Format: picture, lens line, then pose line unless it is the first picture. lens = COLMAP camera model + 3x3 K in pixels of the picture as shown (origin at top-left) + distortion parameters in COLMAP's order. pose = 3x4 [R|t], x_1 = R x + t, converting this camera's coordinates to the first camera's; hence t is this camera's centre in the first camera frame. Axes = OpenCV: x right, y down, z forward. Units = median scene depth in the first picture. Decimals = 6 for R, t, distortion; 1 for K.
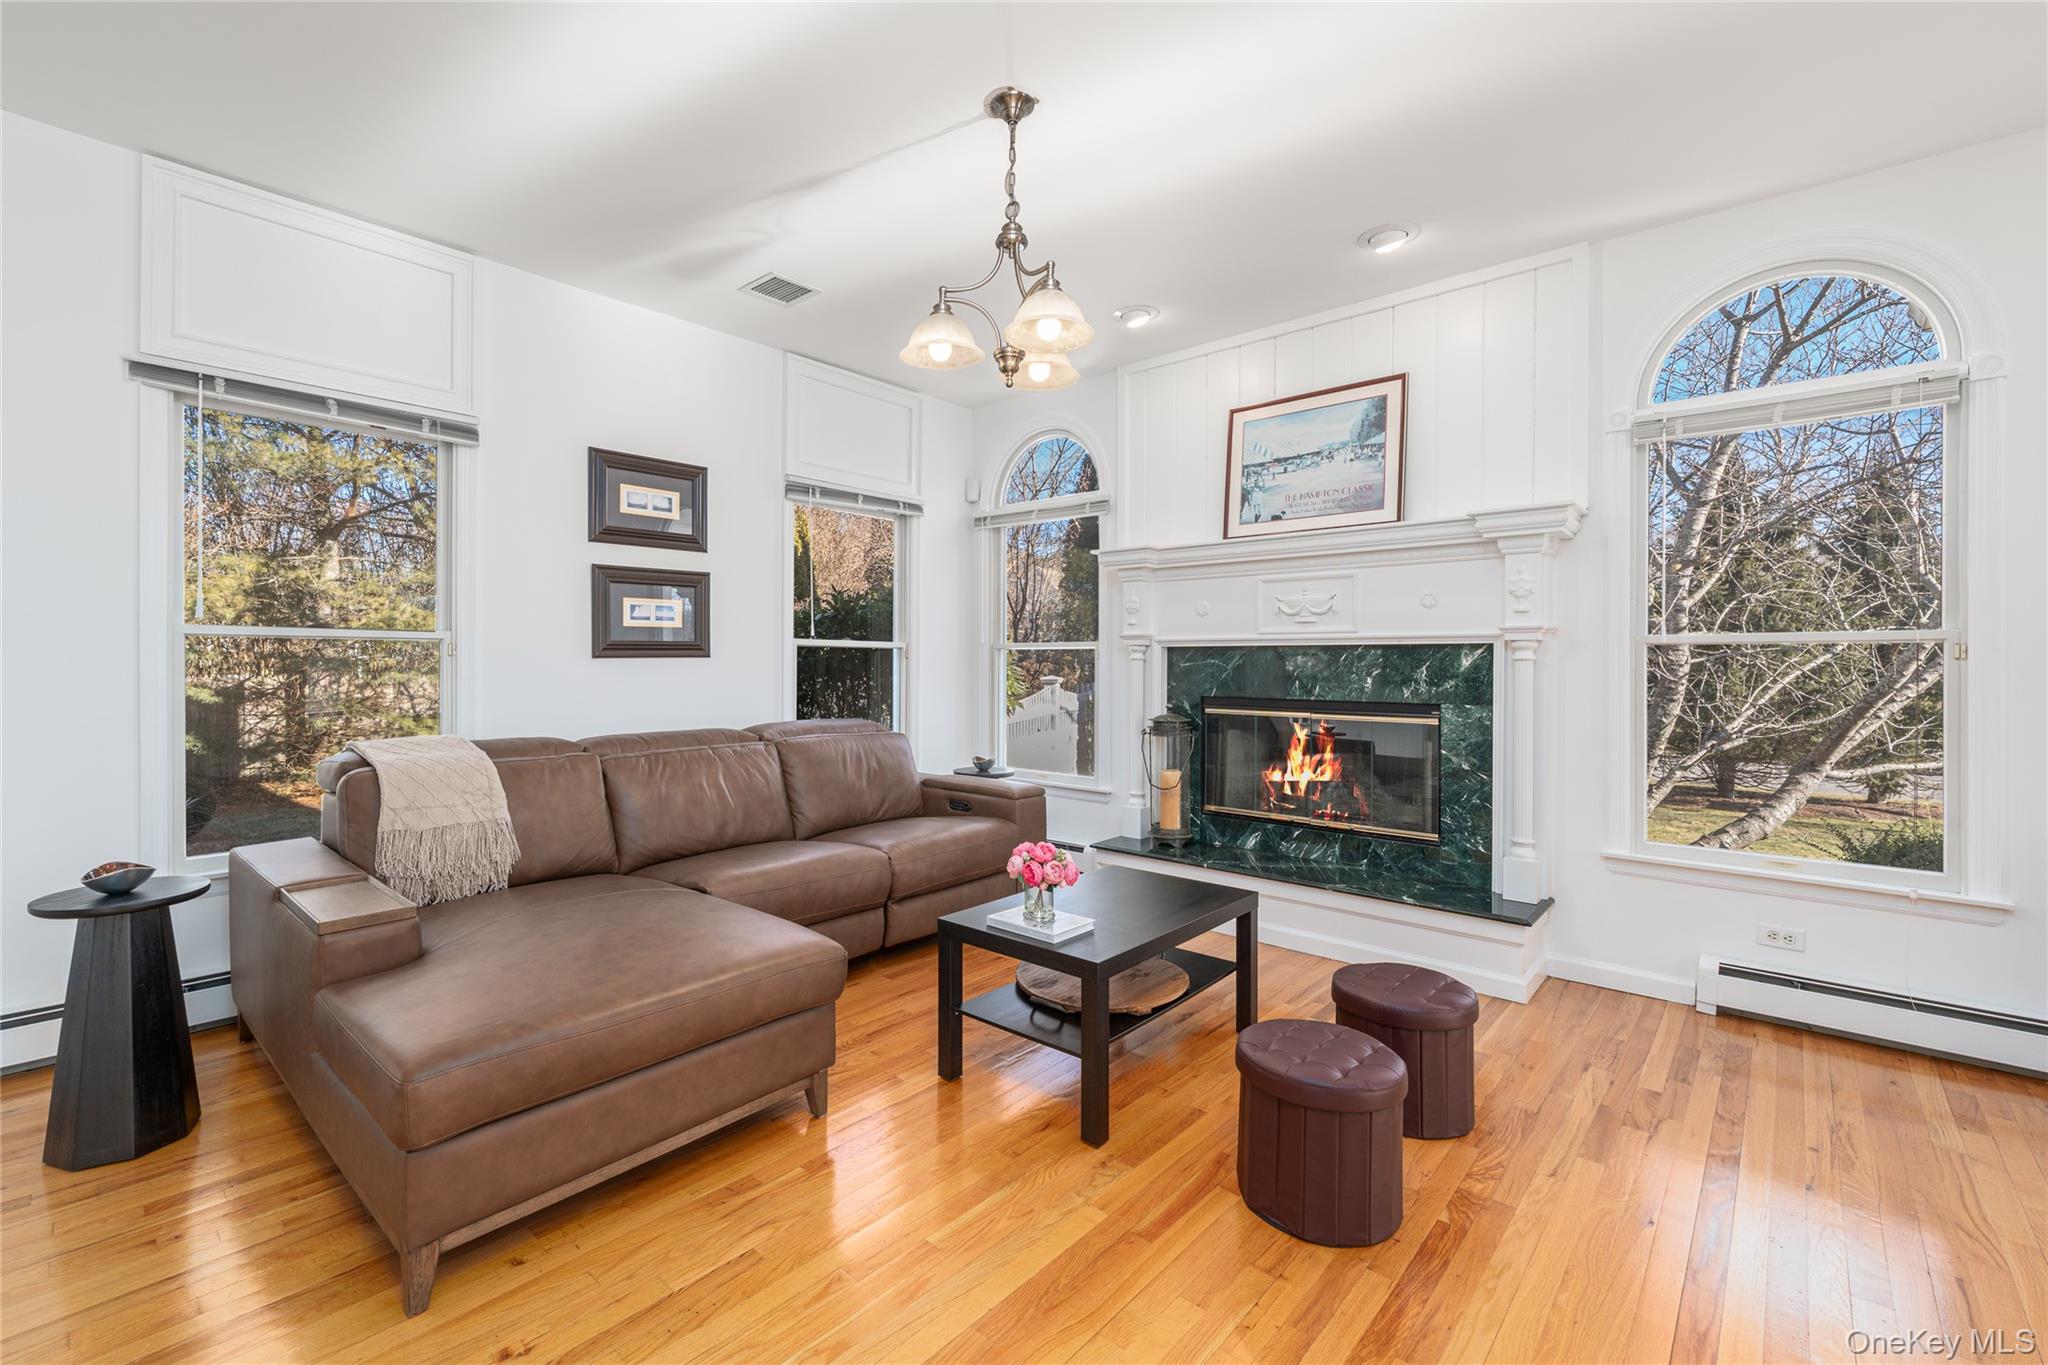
lens RADIAL K [[856.8, 0, 937.8], [0, 856.8, 657.6], [0, 0, 1]] dist [-0.001056, -0.000720]
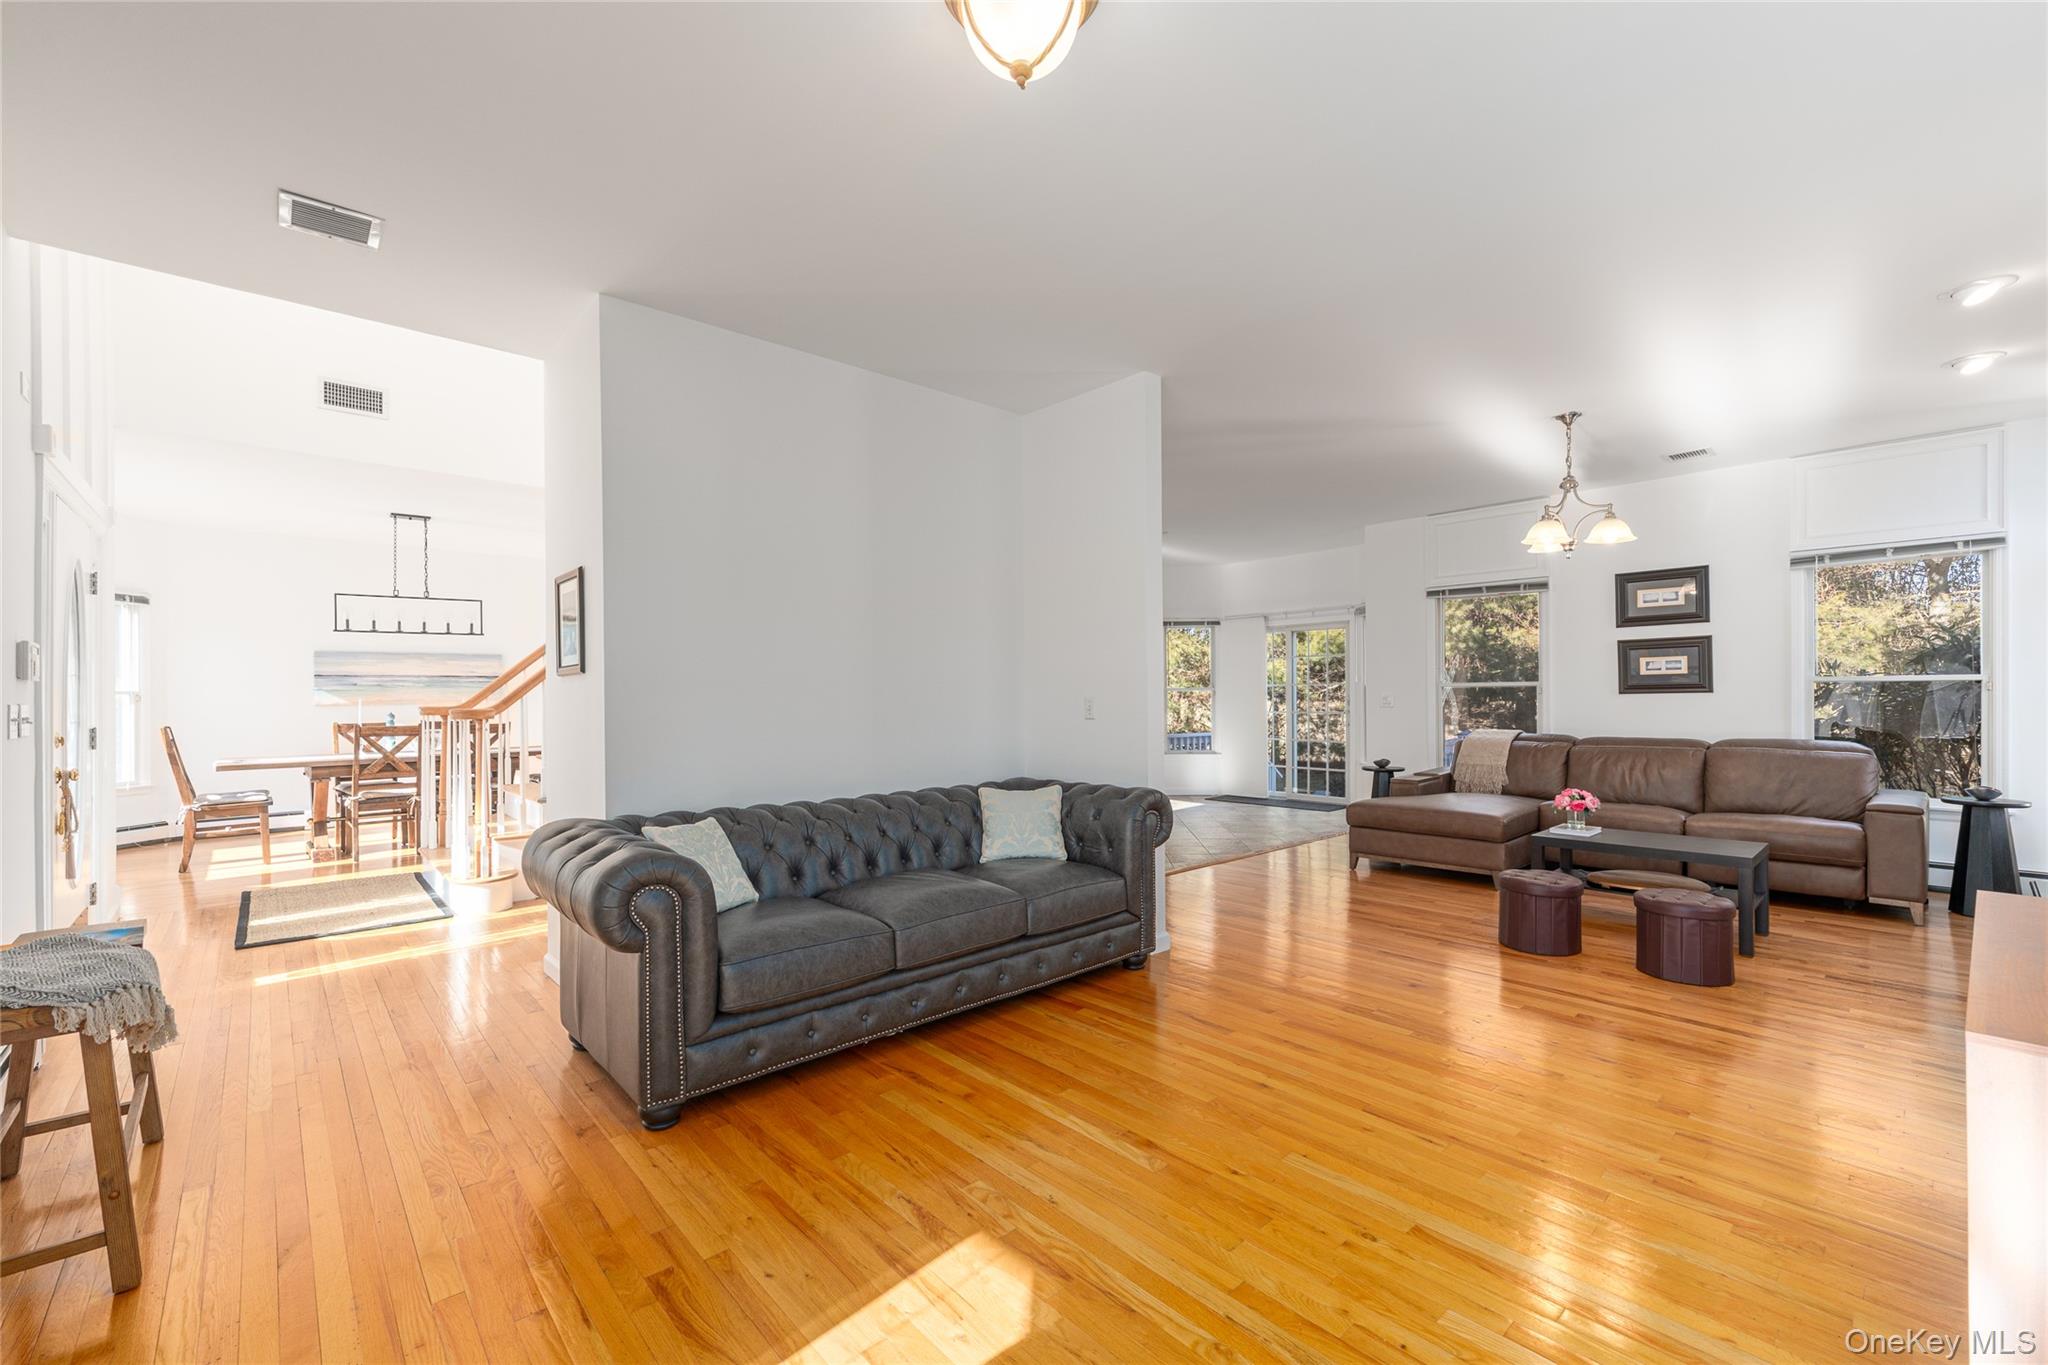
lens RADIAL K [[856.8, 0, 1017.5], [0, 856.8, 692.0], [0, 0, 1]] dist [-0.001056, -0.000720]
pose [[-0.102121, -0.006211, -0.994753, 1.440421], [0.011634, 0.999905, -0.007437, -0.004072], [0.994704, -0.012333, -0.102039, -0.049183]]
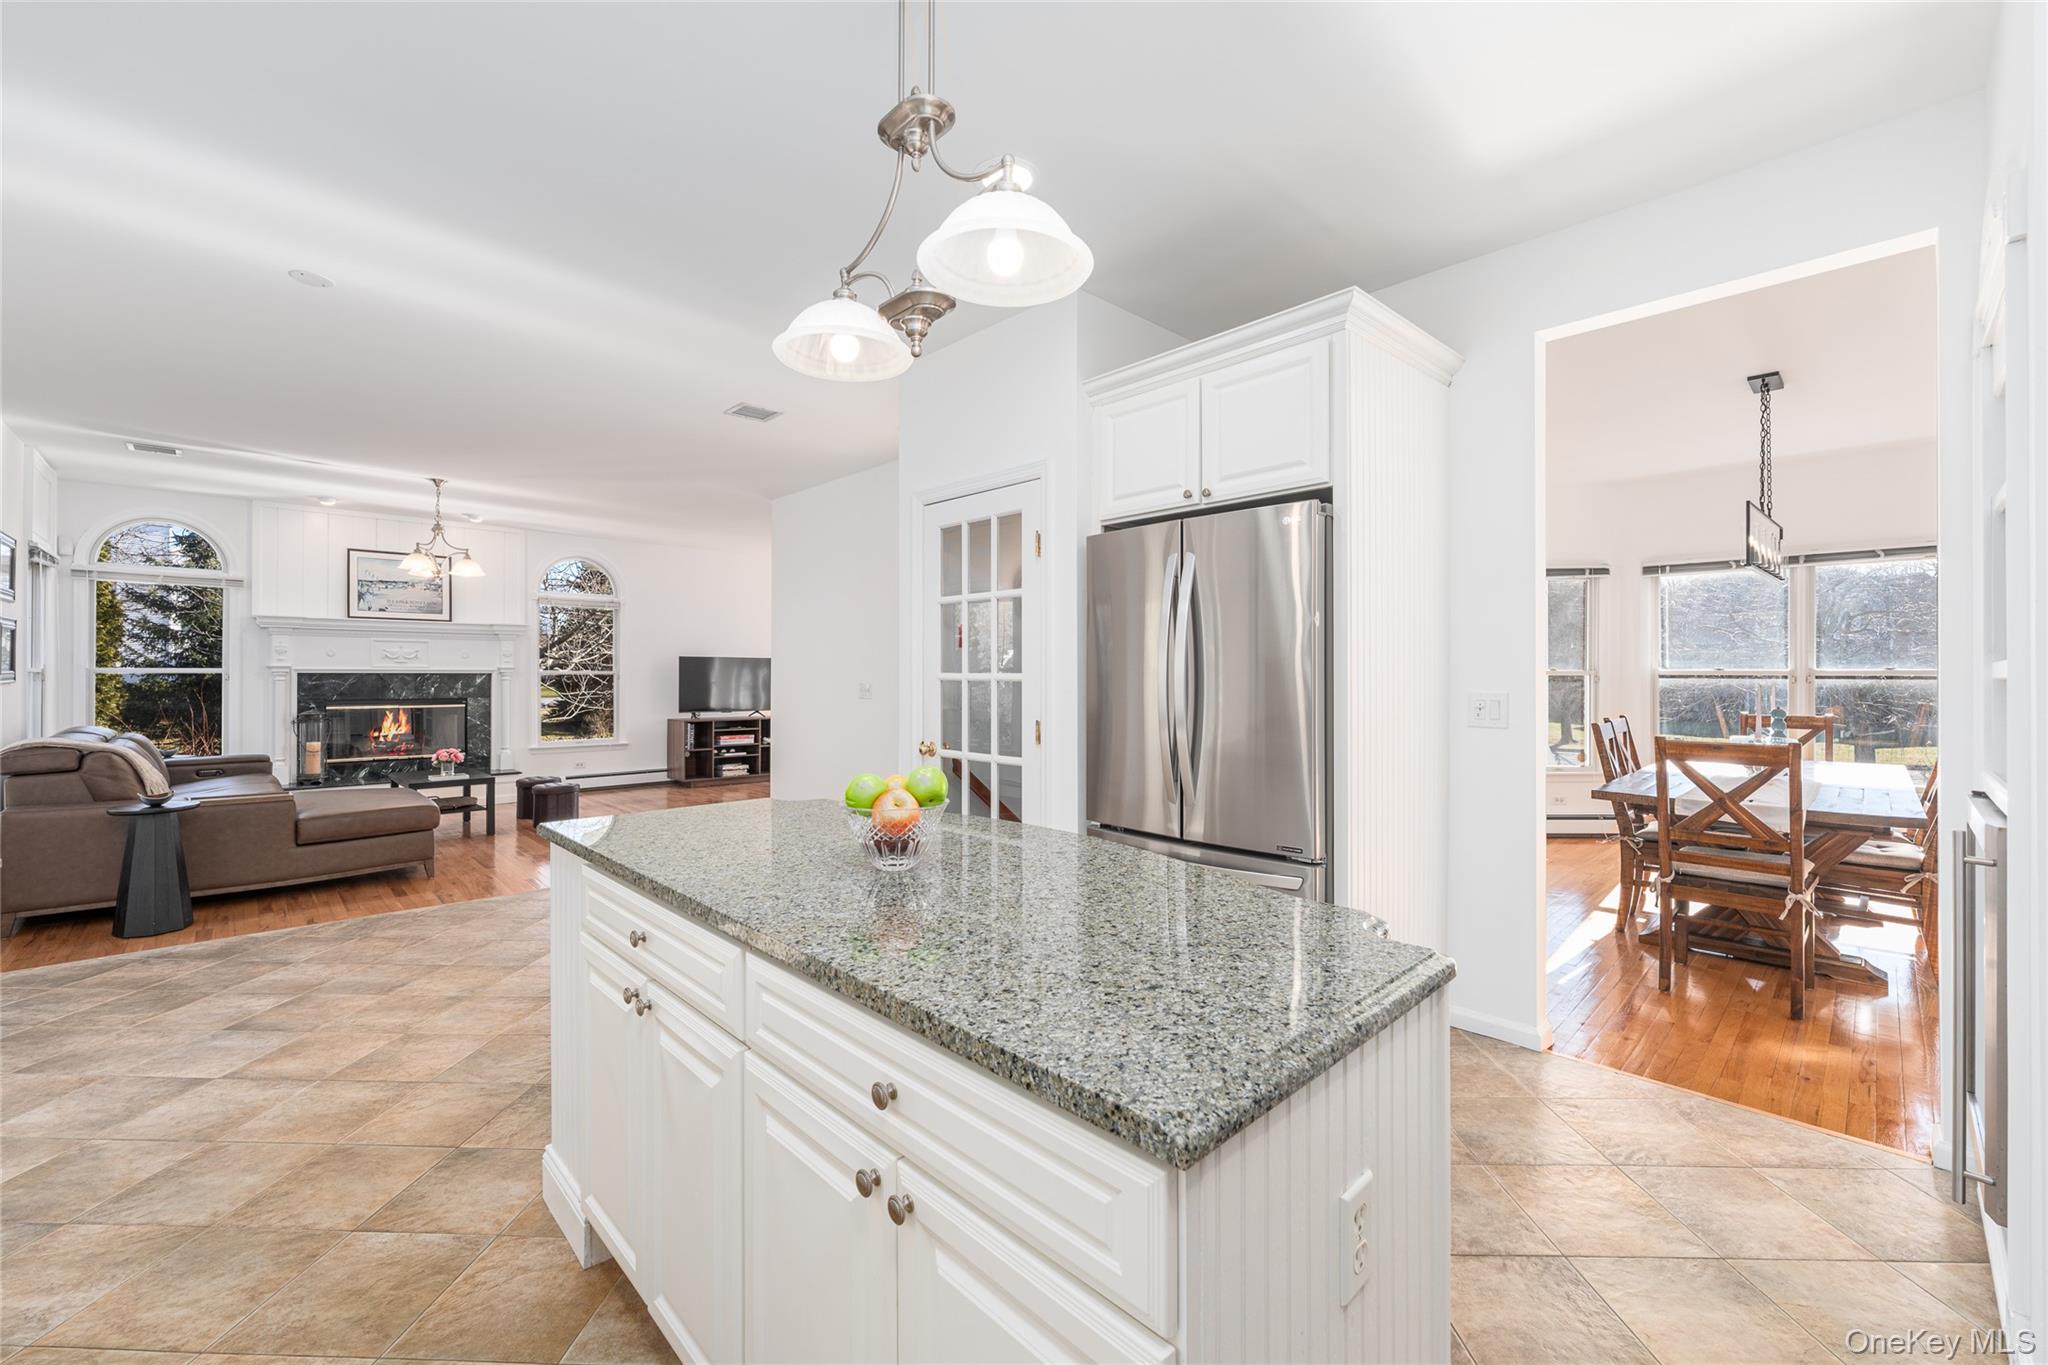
lens RADIAL K [[856.8, 0, 1045.9], [0, 856.8, 675.3], [0, 0, 1]] dist [-0.001056, -0.000720]
pose [[0.008809, -0.003633, 0.999955, -1.722040], [-0.004312, 0.999984, 0.003671, -0.024476], [-0.999952, -0.004344, 0.008793, -0.629651]]
